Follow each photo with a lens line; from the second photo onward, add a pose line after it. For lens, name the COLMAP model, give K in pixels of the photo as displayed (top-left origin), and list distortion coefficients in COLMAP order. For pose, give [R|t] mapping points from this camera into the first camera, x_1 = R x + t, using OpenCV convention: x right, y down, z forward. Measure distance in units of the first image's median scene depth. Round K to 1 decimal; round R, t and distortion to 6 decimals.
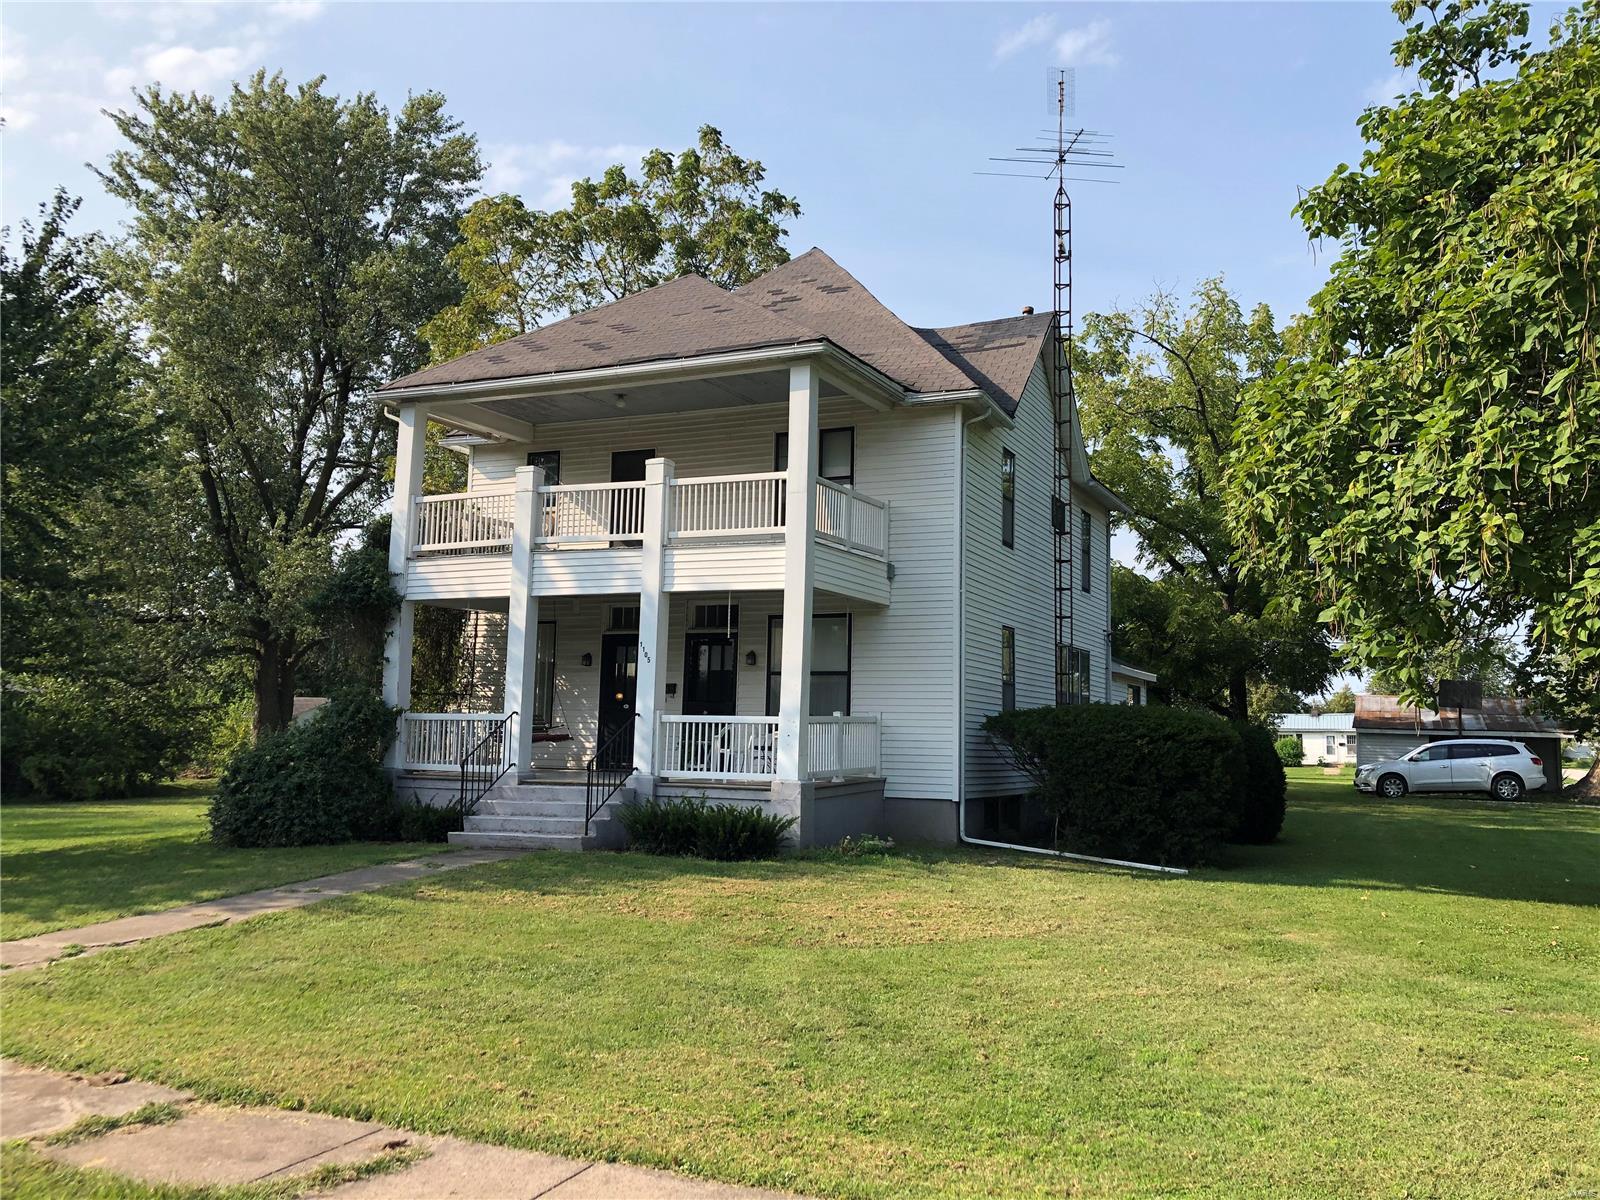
lens RADIAL K [[1311.1, 0, 795.2], [0, 1311.1, 584.9], [0, 0, 1]] dist [0.050246, -0.021729]
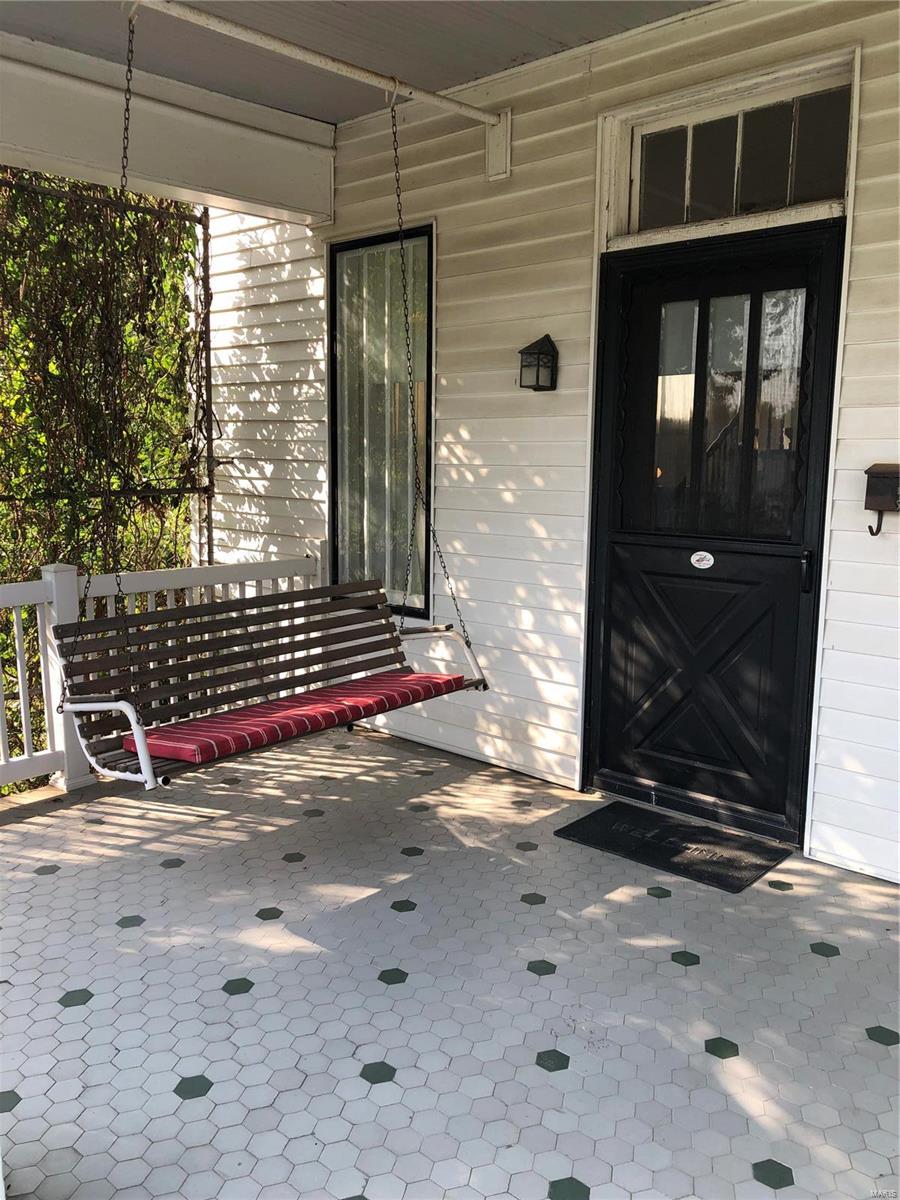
lens RADIAL K [[983.3, 0, 454.6], [0, 983.3, 581.8], [0, 0, 1]] dist [0.050246, -0.021729]
pose [[0.952917, 0.028048, -0.301933, -0.129603], [0.046278, 0.970597, 0.236221, 0.057957], [0.299680, -0.239072, 0.923600, 0.903562]]
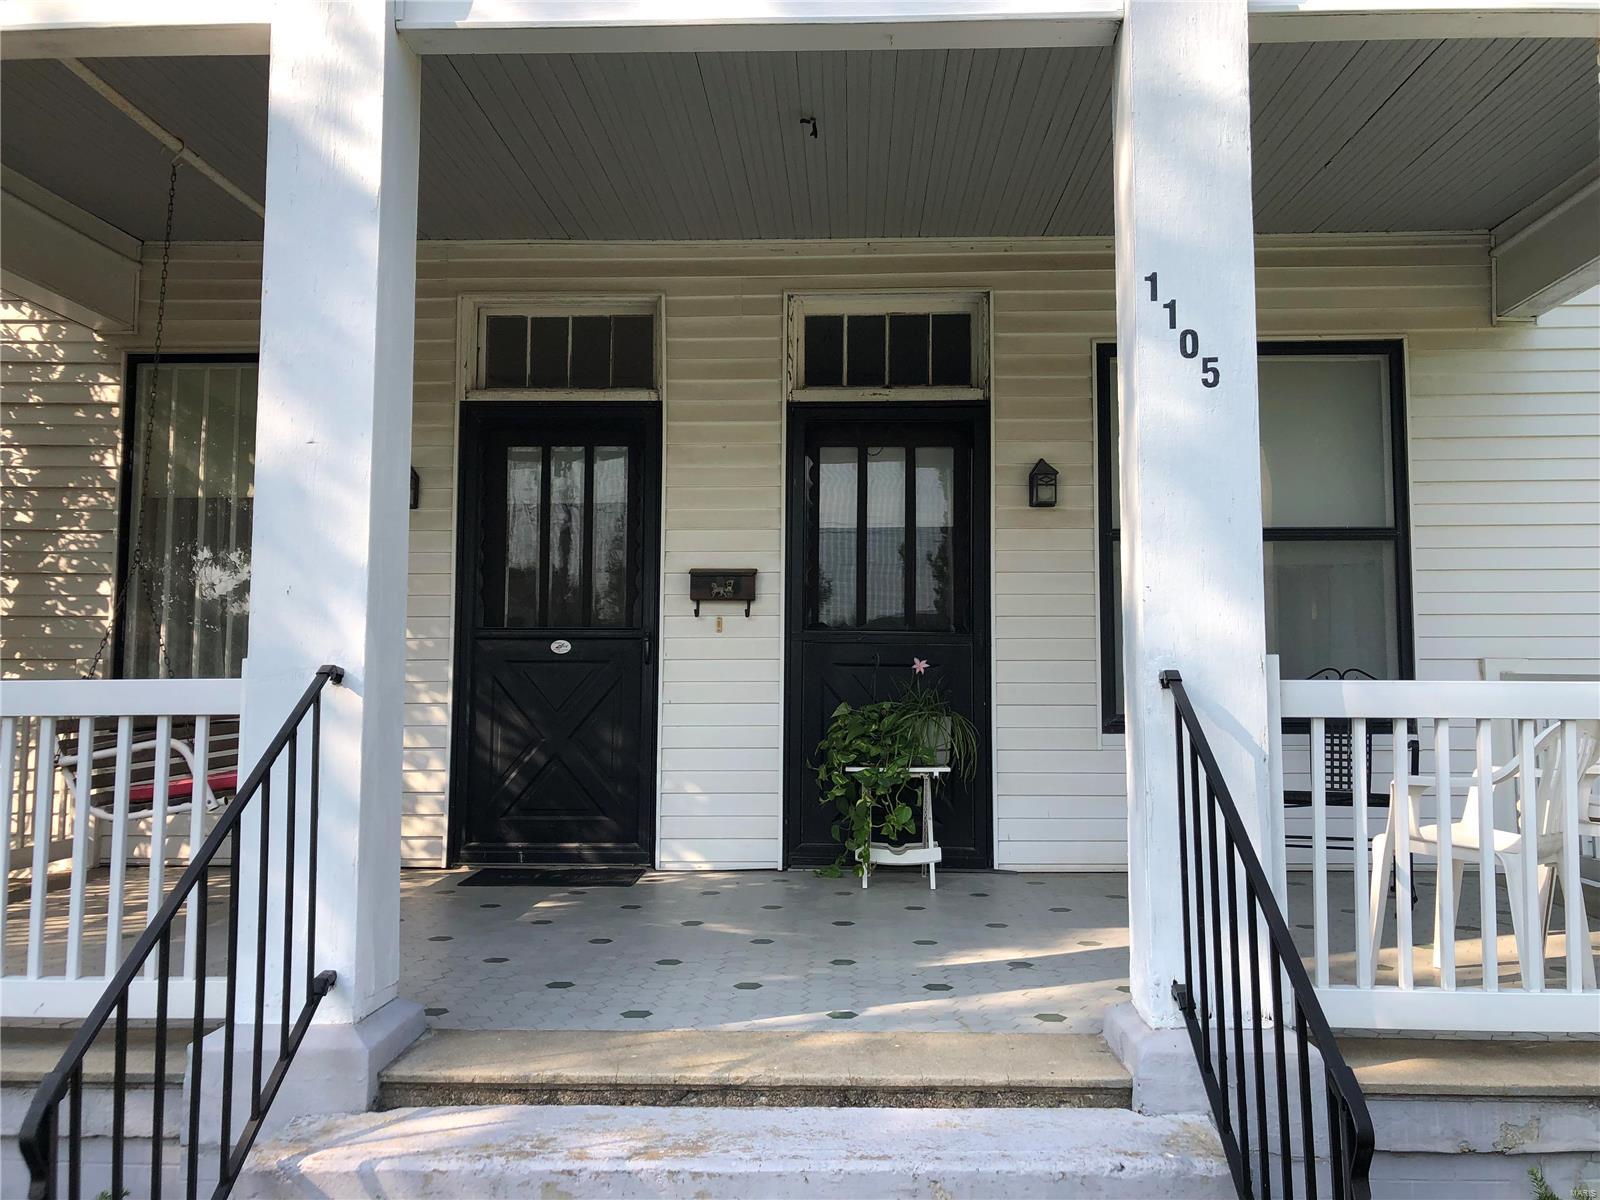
lens RADIAL K [[1311.1, 0, 768.9], [0, 1311.1, 593.6], [0, 0, 1]] dist [0.050246, -0.021729]
pose [[0.930457, 0.010764, 0.366243, -0.212251], [-0.027120, 0.998850, 0.039542, 0.074686], [-0.365397, -0.046725, 0.929679, 0.782143]]
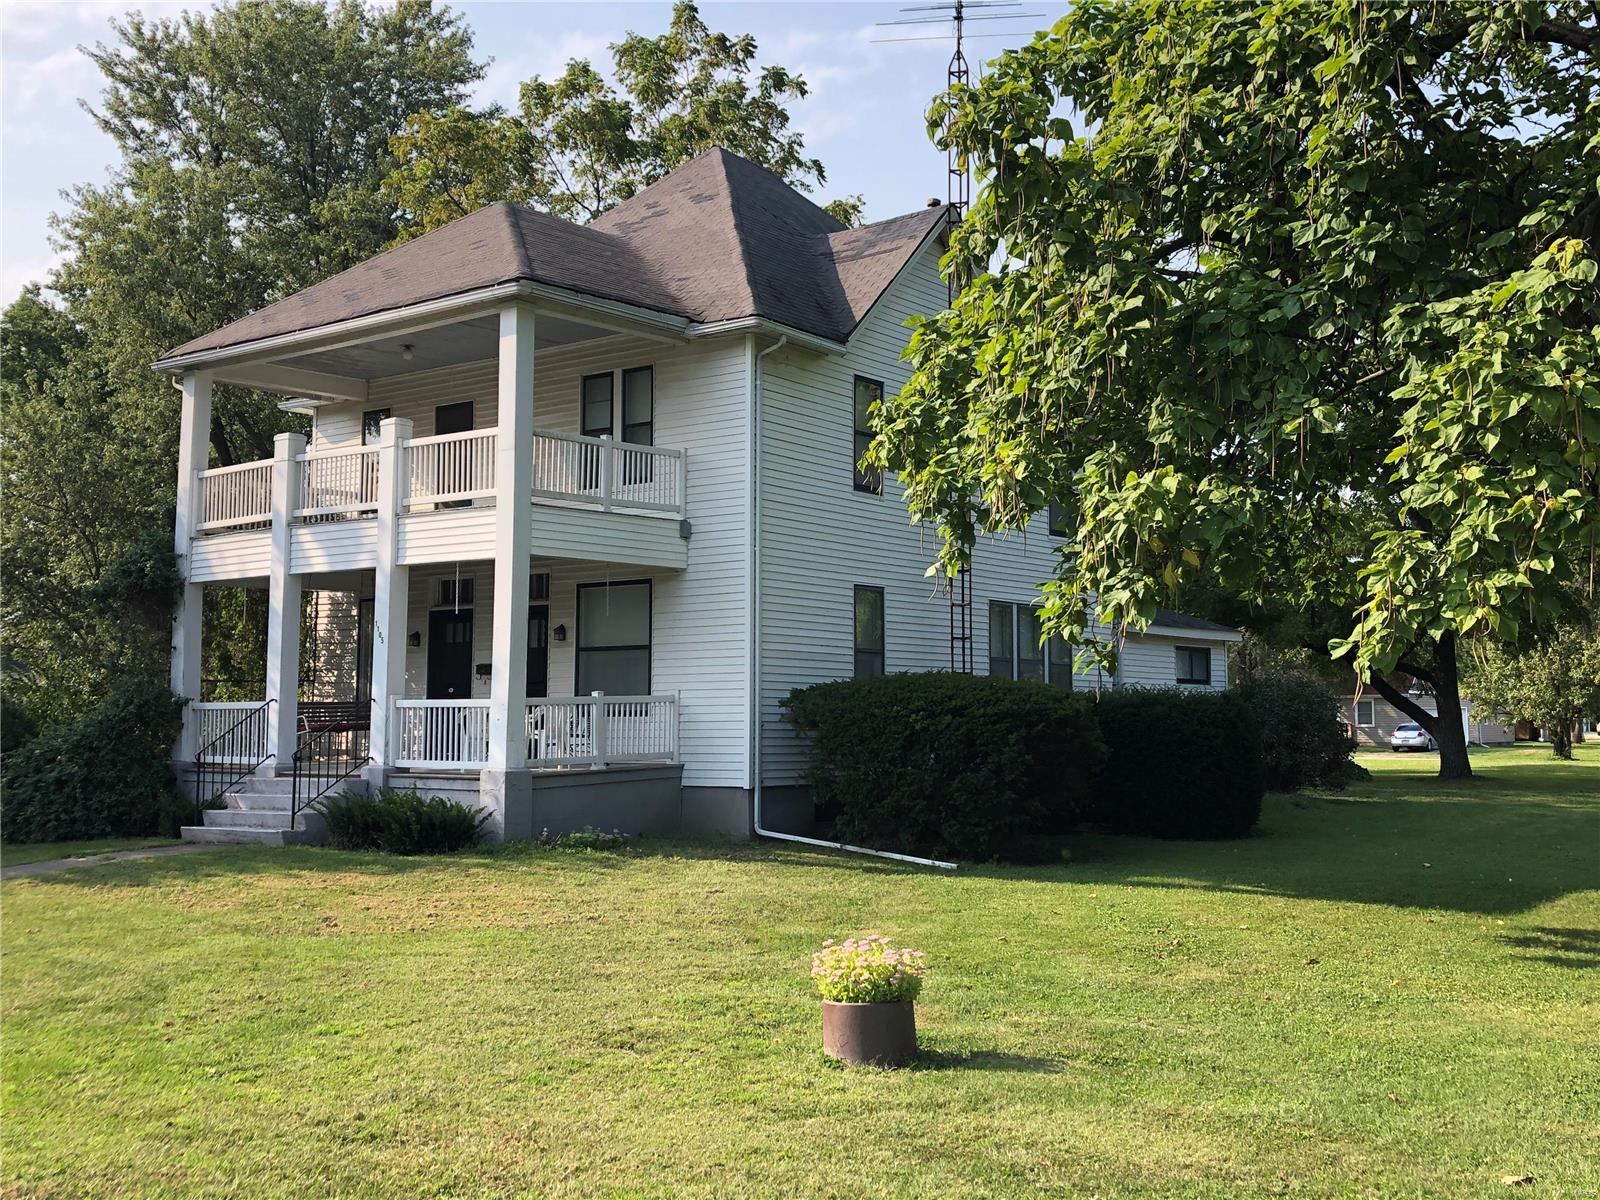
lens RADIAL K [[1648.0, 0, 807.8], [0, 1648.0, 597.1], [0, 0, 1]] dist [0.037206, 0.000000]
pose [[0.976274, -0.035106, -0.213676, 0.390735], [0.043907, 0.998366, 0.036582, -0.002009], [0.212042, -0.045096, 0.976219, -0.059721]]
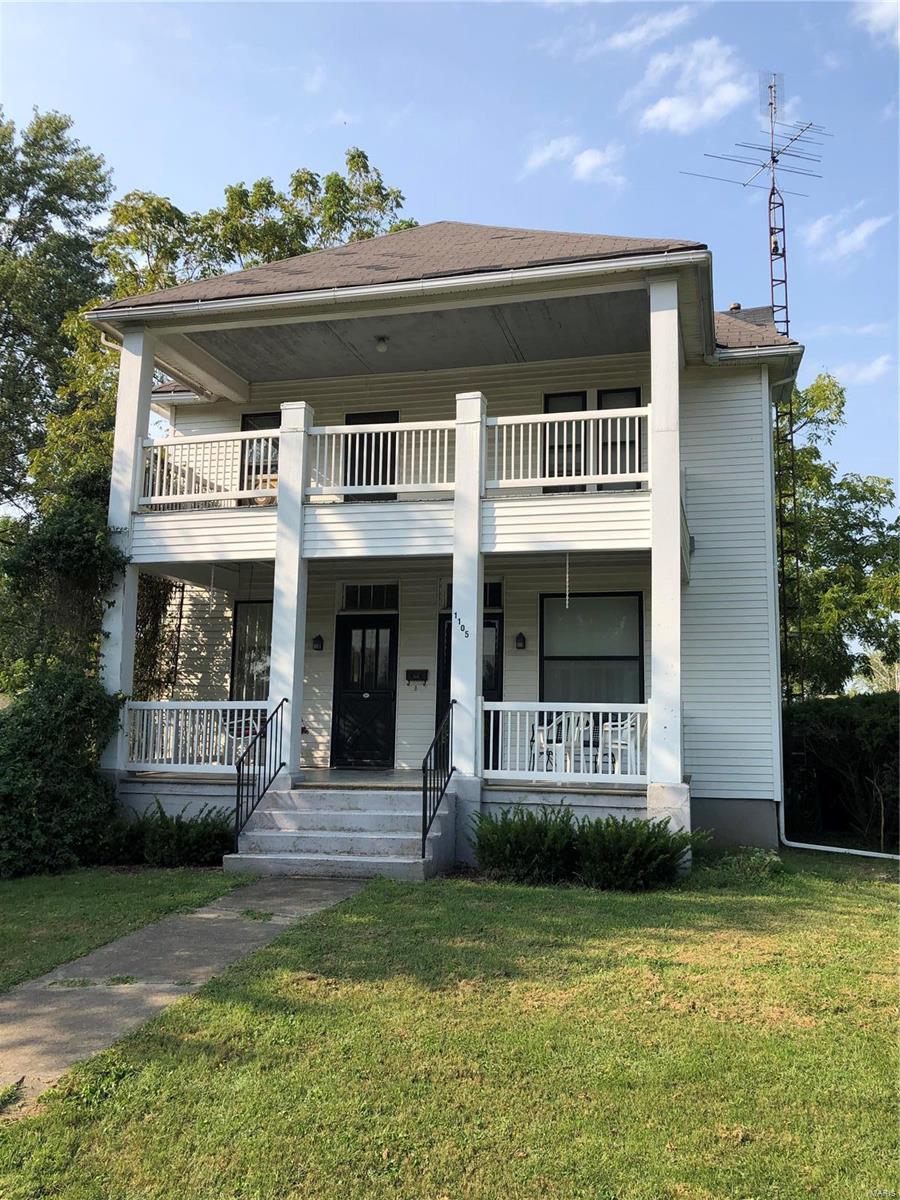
lens RADIAL K [[983.3, 0, 455.0], [0, 983.3, 595.8], [0, 0, 1]] dist [0.050246, -0.021729]
pose [[0.983319, 0.020634, 0.180717, -0.210535], [-0.016604, 0.999579, -0.023784, 0.043781], [-0.181132, 0.020386, 0.983247, 0.364794]]
